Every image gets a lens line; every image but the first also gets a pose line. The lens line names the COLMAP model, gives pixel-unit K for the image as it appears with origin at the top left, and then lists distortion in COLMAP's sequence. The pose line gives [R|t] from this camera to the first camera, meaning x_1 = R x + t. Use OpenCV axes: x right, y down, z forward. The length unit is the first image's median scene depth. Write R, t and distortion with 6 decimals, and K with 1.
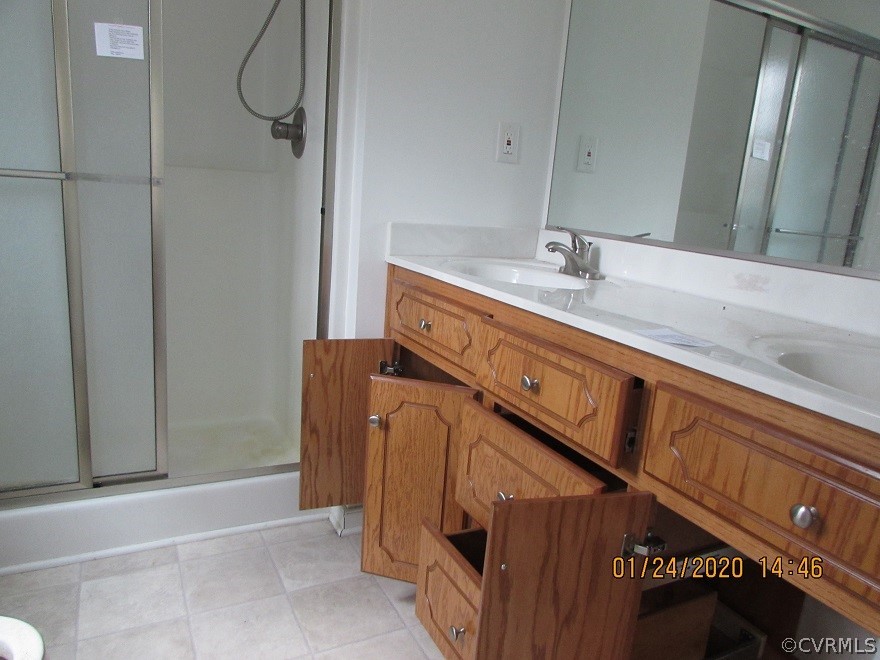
lens RADIAL K [[619.6, 0, 443.8], [0, 619.6, 329.8], [0, 0, 1]] dist [-0.025060, 0.006778]
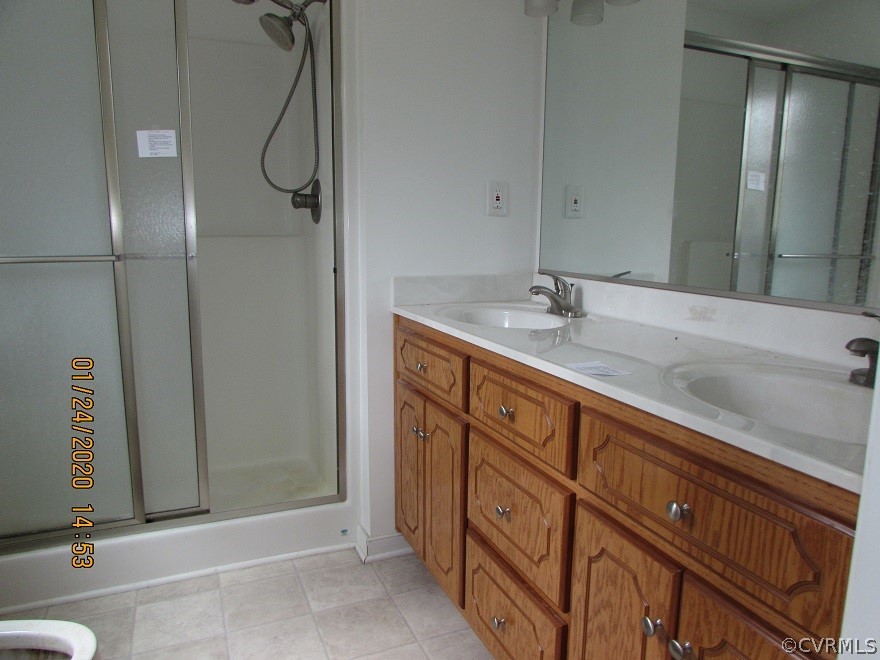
lens RADIAL K [[619.6, 0, 443.8], [0, 619.6, 329.8], [0, 0, 1]] dist [-0.025060, 0.006778]
pose [[0.994798, -0.055680, -0.085305, 0.100385], [0.050239, 0.996642, -0.064654, -0.000095], [0.088619, 0.060032, 0.994255, -0.113477]]
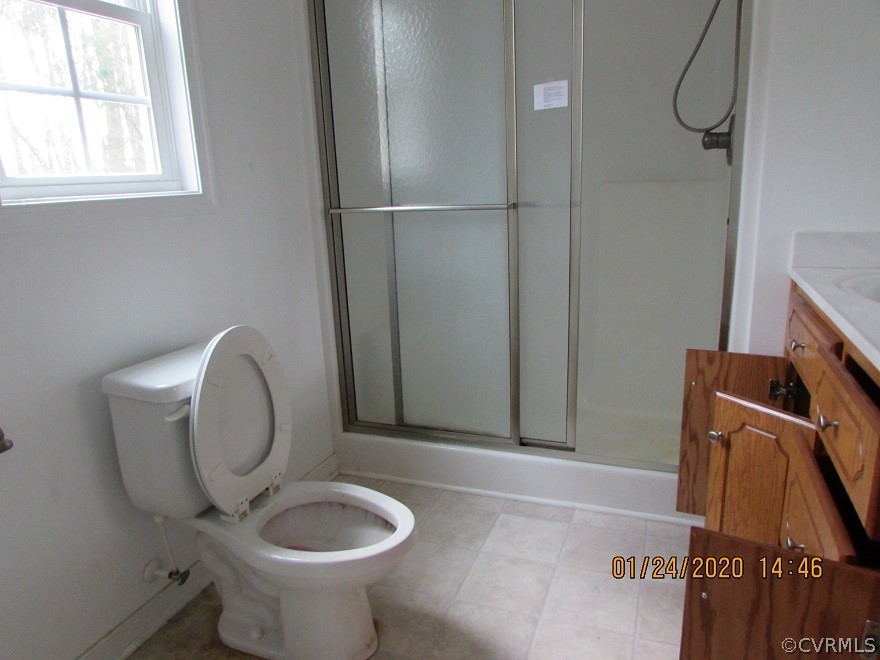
lens RADIAL K [[619.6, 0, 443.8], [0, 619.6, 329.8], [0, 0, 1]] dist [-0.025060, 0.006778]
pose [[0.668533, 0.085022, -0.738807, 0.261626], [-0.079052, 0.995939, 0.043080, -0.027252], [0.739469, 0.029604, 0.672539, 0.003857]]
